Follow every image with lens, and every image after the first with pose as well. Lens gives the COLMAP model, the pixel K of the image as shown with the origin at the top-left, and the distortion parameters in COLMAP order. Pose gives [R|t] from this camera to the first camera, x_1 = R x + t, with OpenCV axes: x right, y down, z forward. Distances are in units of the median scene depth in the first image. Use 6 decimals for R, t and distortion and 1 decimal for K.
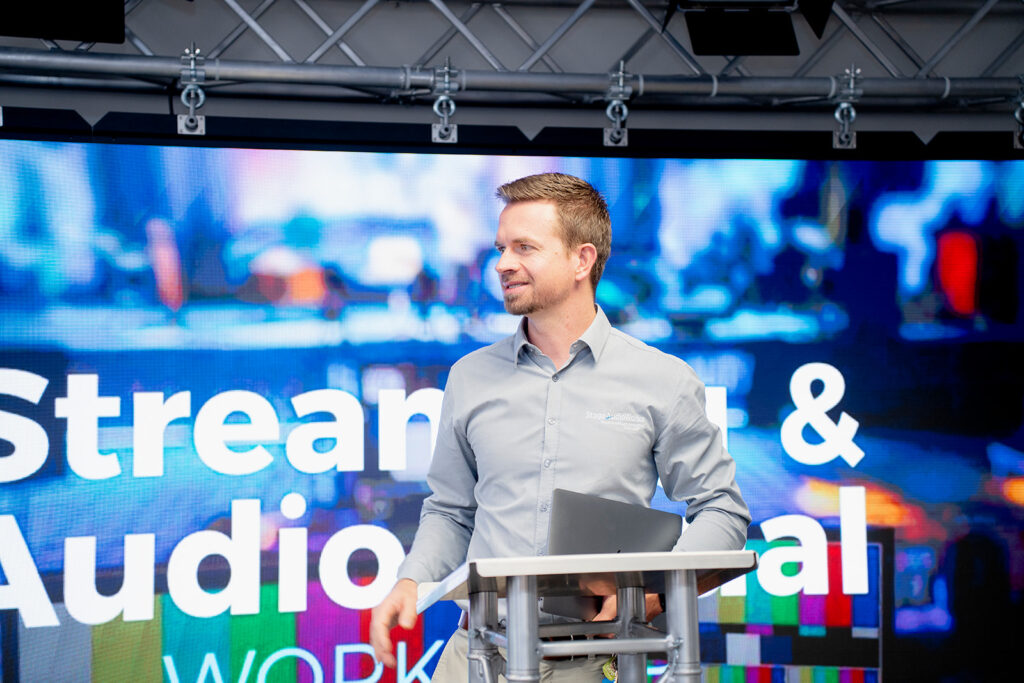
lens RADIAL K [[2219.7, 0, 513.1], [0, 2219.7, 338.3], [0, 0, 1]] dist [0.634848, 0.000000]
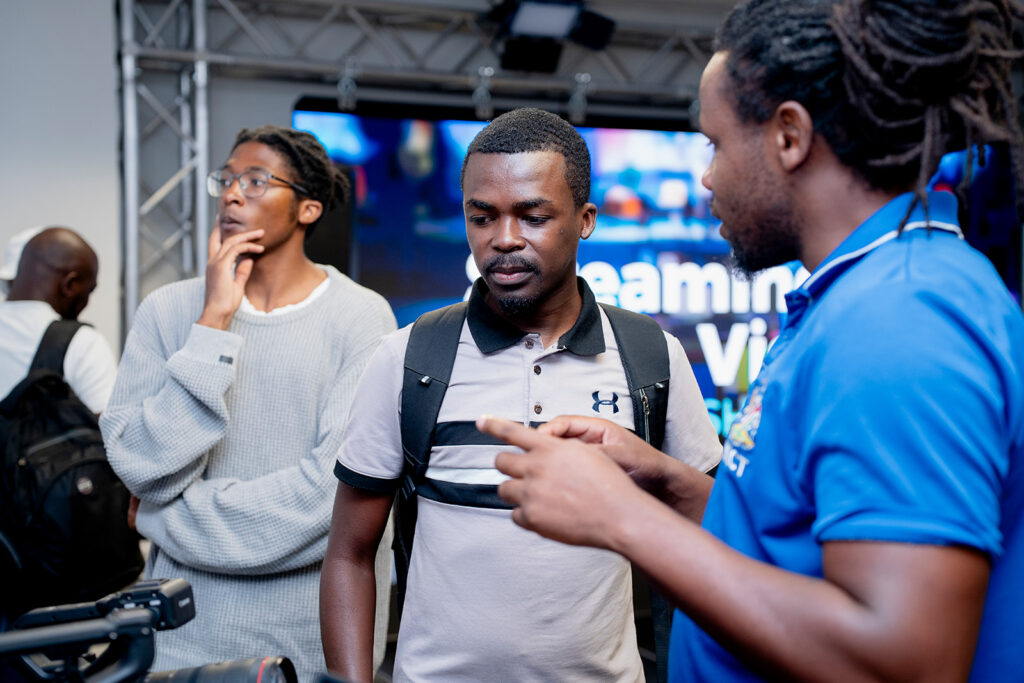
lens RADIAL K [[1440.5, 0, 510.7], [0, 1440.5, 340.2], [0, 0, 1]] dist [0.126982, 0.000000]
pose [[0.978263, 0.007638, 0.207226, -0.431695], [-0.022682, 0.997267, 0.070320, 0.003520], [-0.206122, -0.073492, 0.975763, -0.128751]]
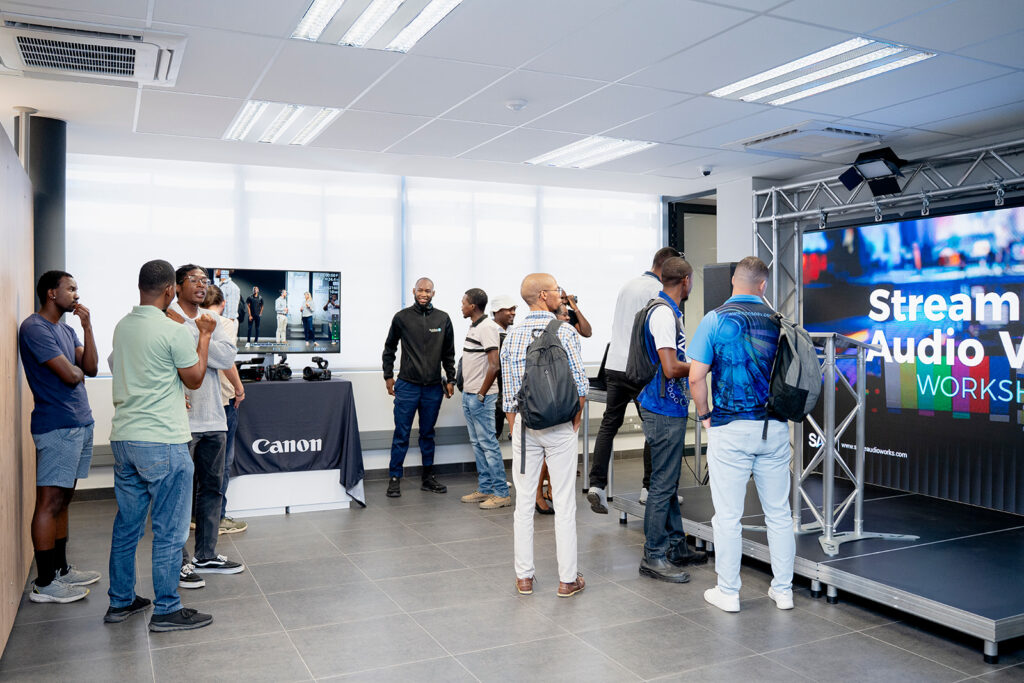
lens RADIAL K [[848.1, 0, 513.3], [0, 848.1, 339.4], [0, 0, 1]] dist [-0.004017, -0.000471]
pose [[0.188819, 0.036644, -0.981328, 0.934917], [0.046114, 0.997870, 0.046134, 0.003950], [0.980929, -0.053964, 0.186727, 0.190123]]
